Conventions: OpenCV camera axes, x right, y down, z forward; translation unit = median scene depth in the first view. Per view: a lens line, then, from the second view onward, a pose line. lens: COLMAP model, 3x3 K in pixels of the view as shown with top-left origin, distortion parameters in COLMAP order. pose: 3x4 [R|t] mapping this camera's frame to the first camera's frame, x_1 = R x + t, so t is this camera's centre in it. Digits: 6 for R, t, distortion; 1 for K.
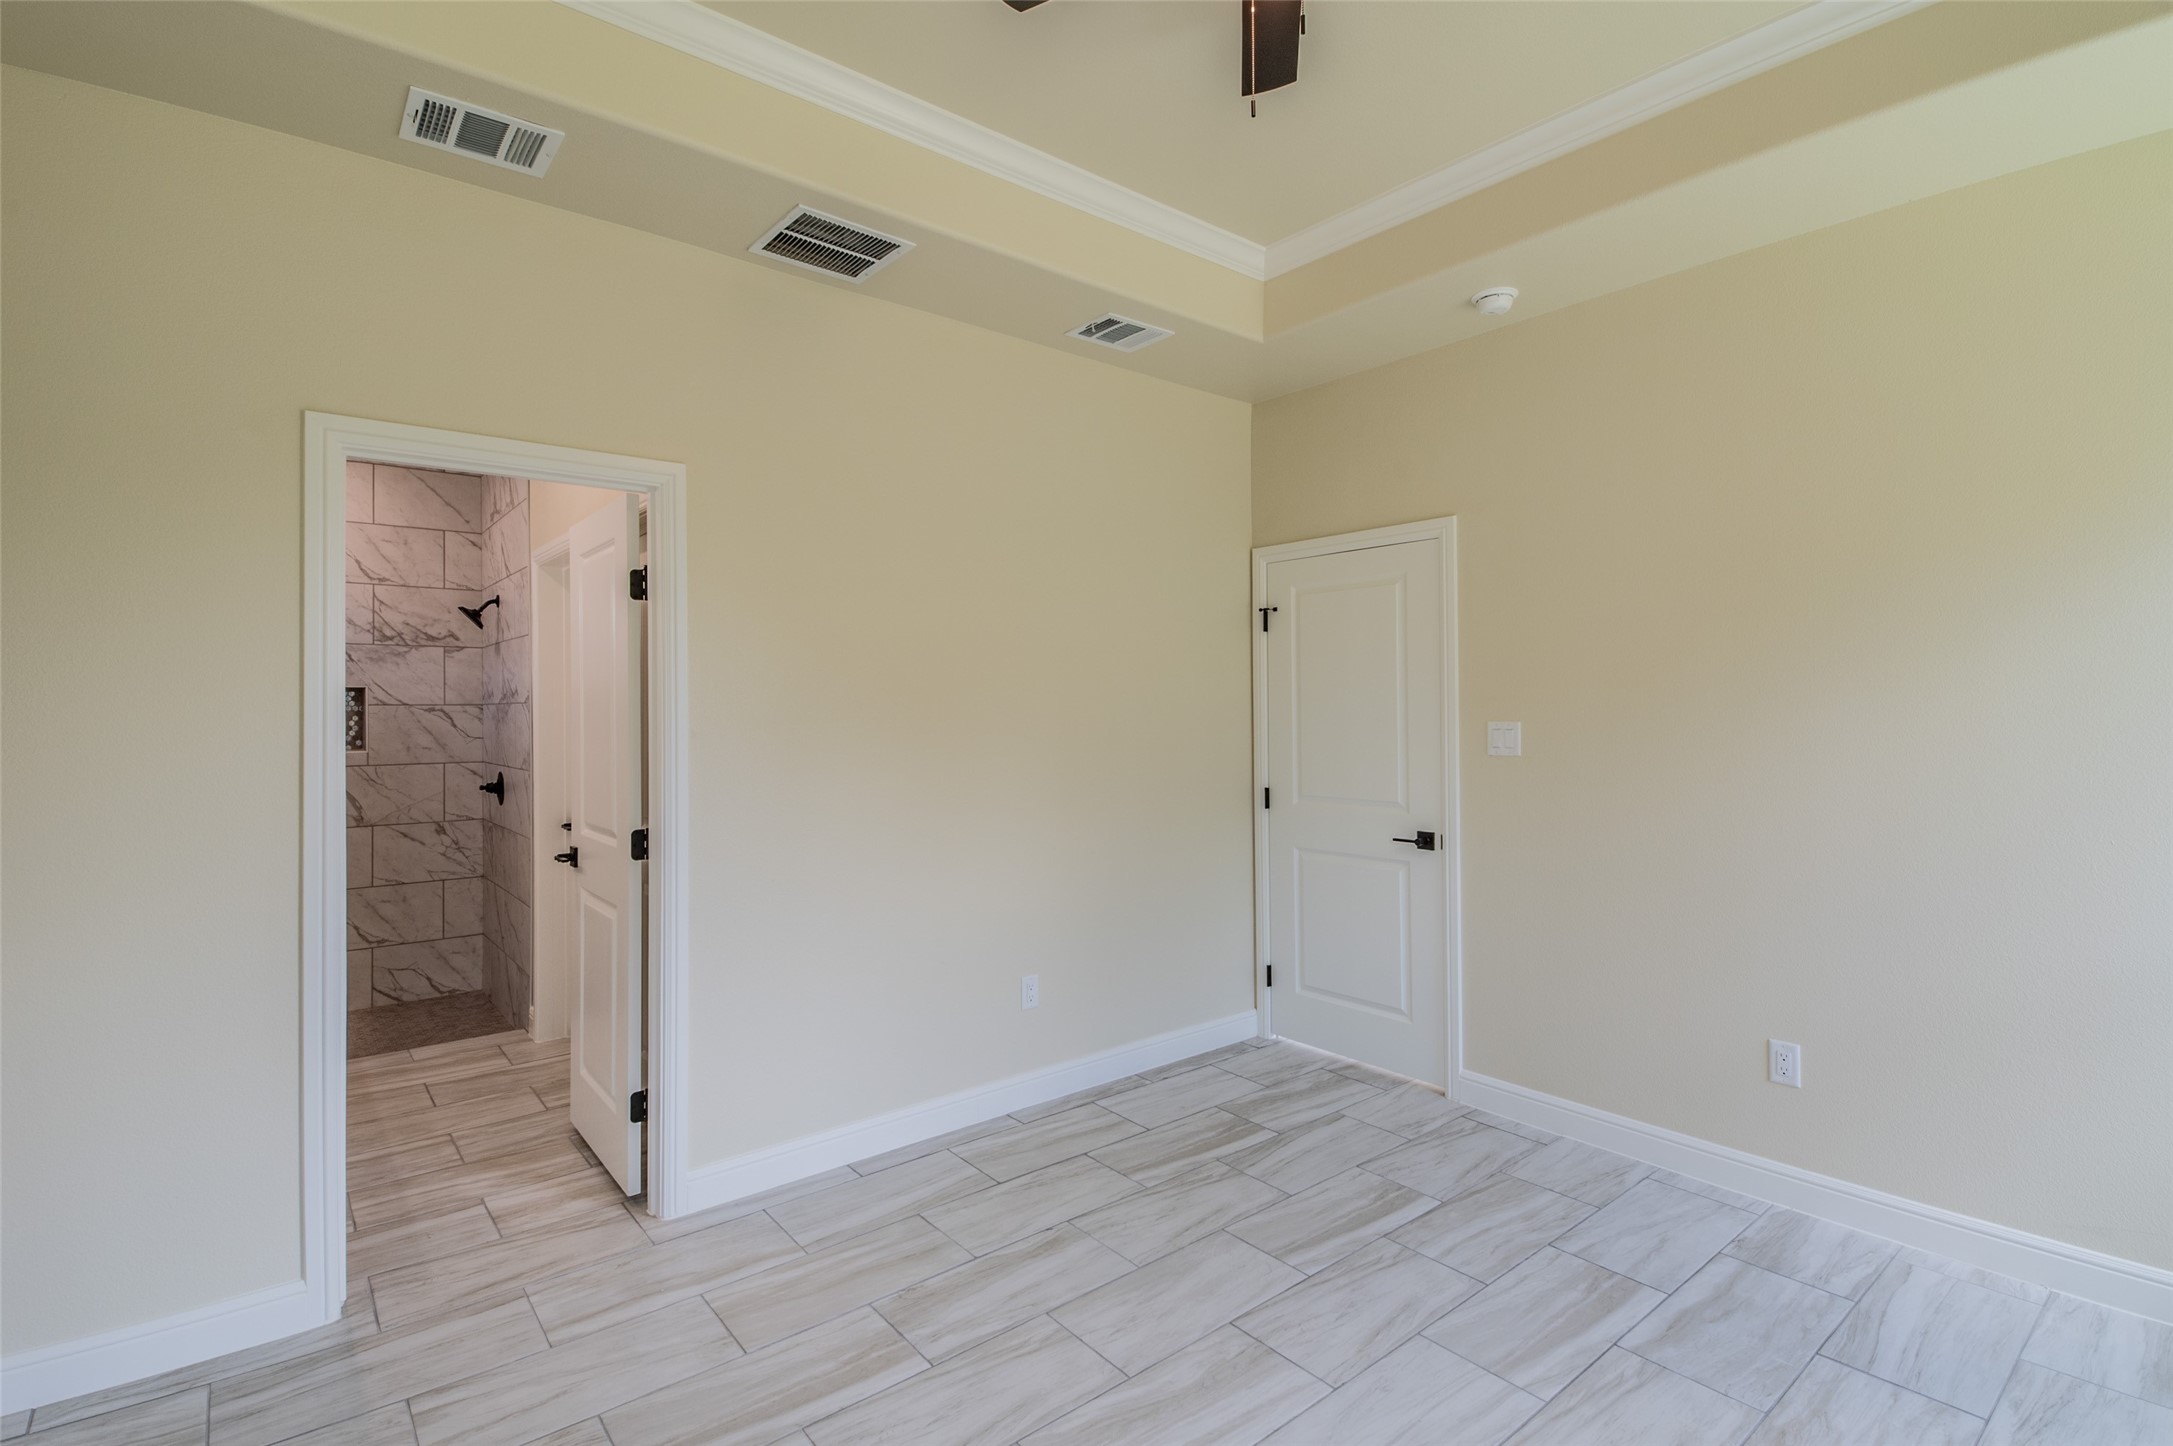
lens RADIAL K [[951.7, 0, 1091.0], [0, 951.7, 705.9], [0, 0, 1]] dist [0.062976, -0.027359]
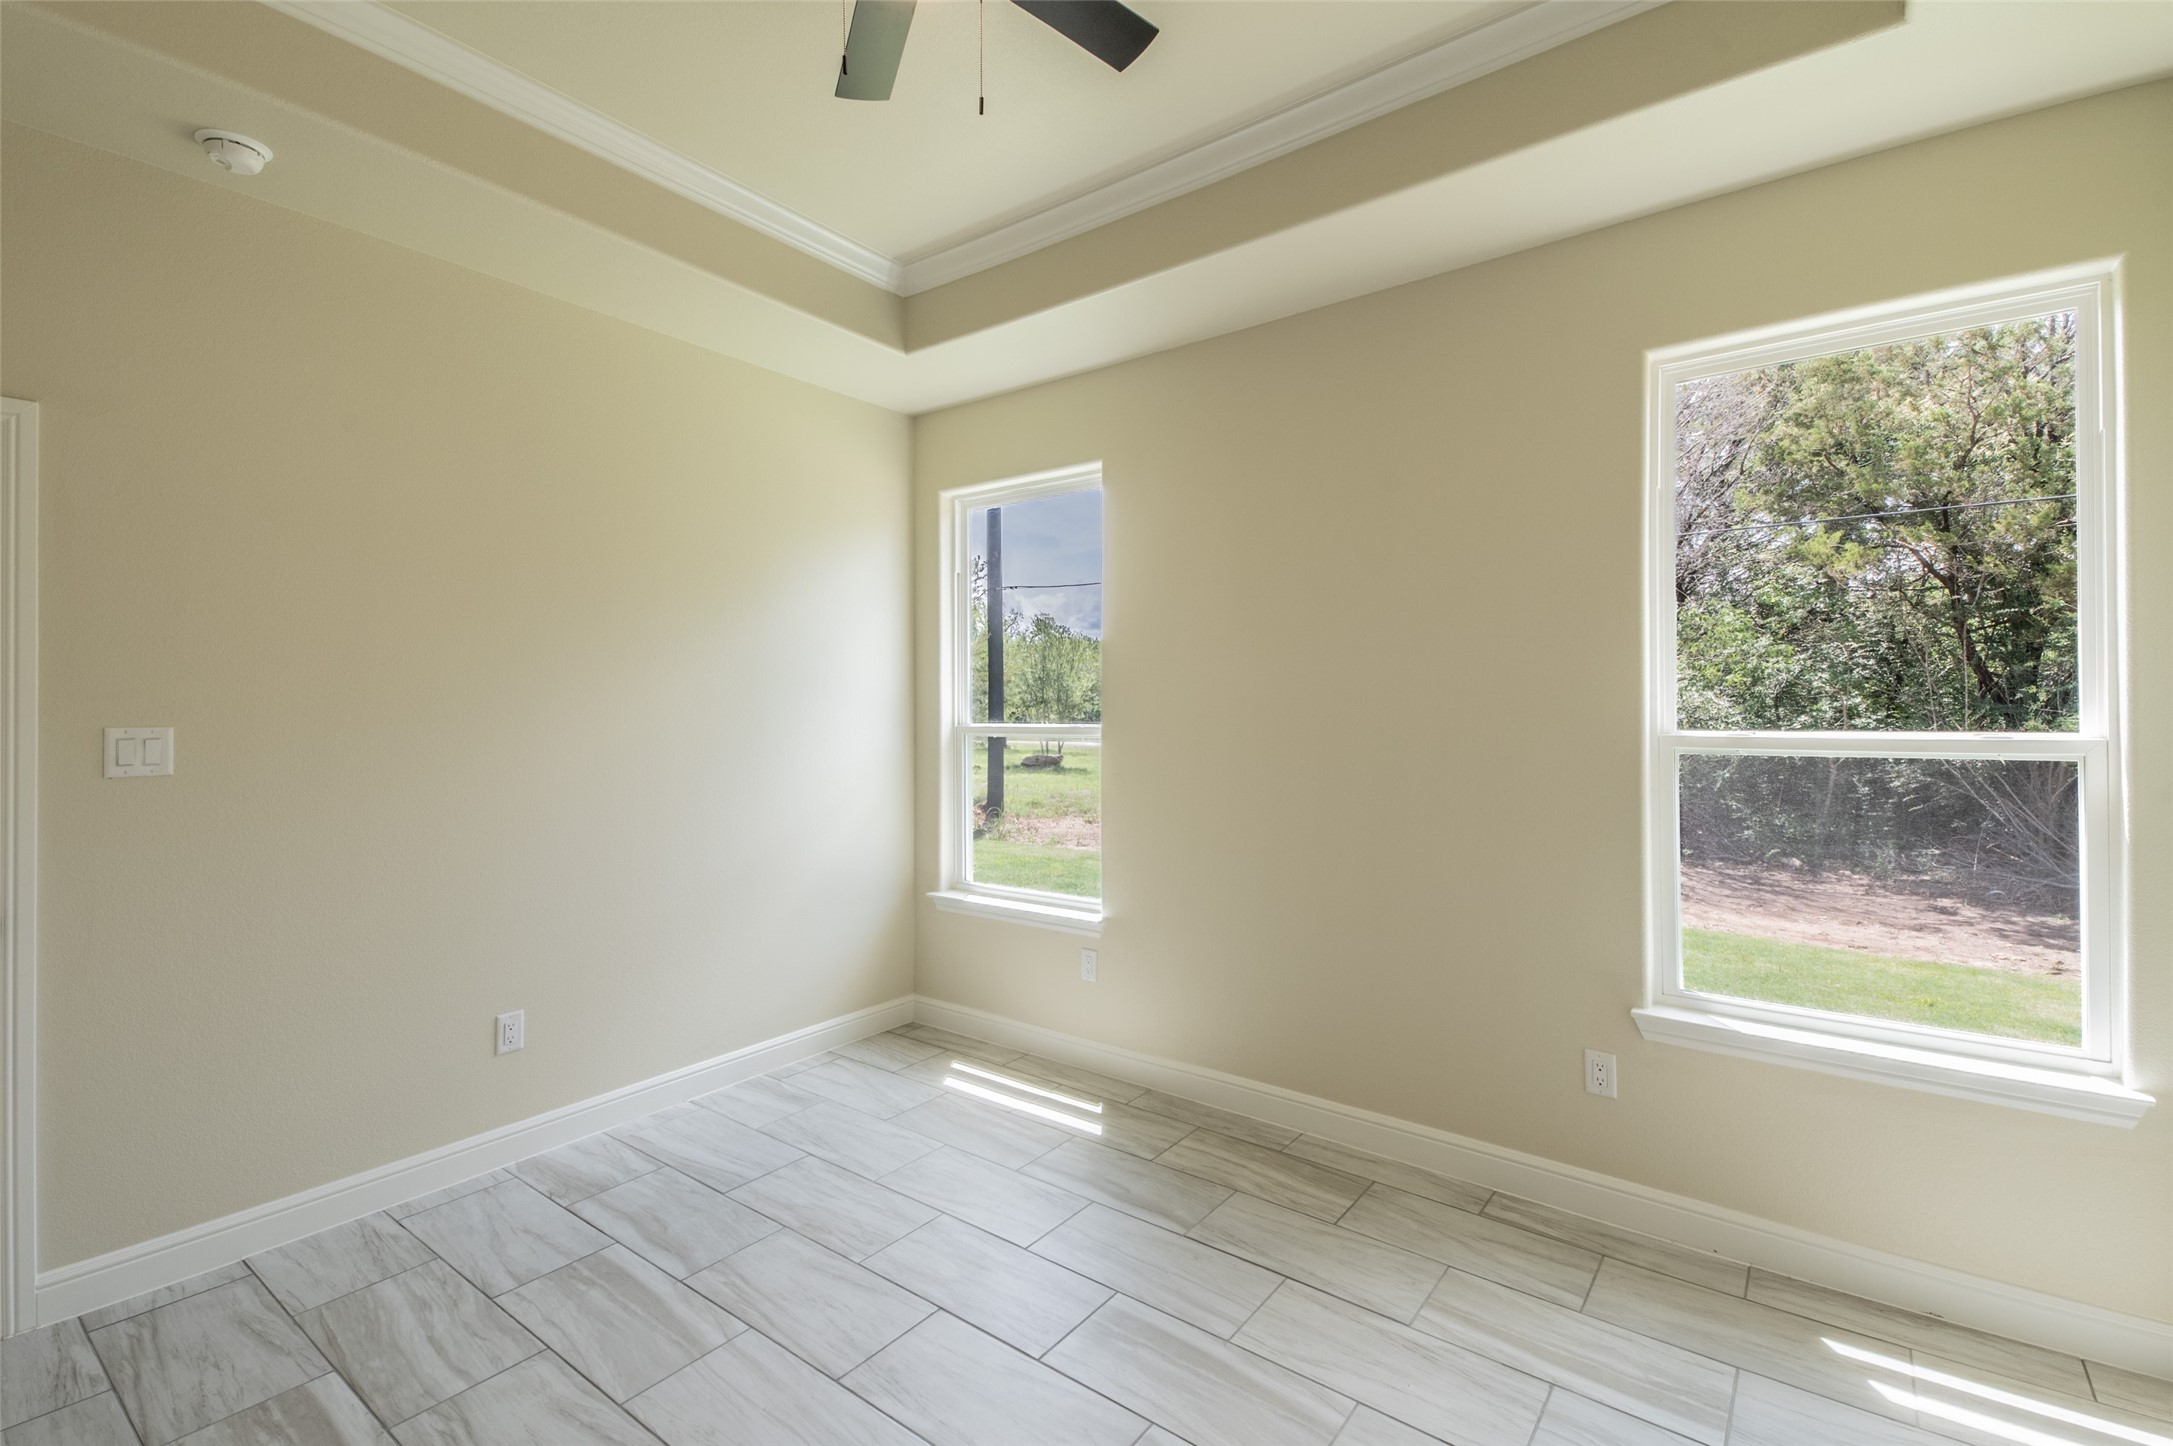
lens RADIAL K [[951.7, 0, 1091.0], [0, 951.7, 705.9], [0, 0, 1]] dist [0.062976, -0.027359]
pose [[-0.155981, 0.001325, 0.987759, -0.478545], [0.003977, 0.999992, -0.000713, 0.005188], [-0.987752, 0.003817, -0.155985, 0.545787]]
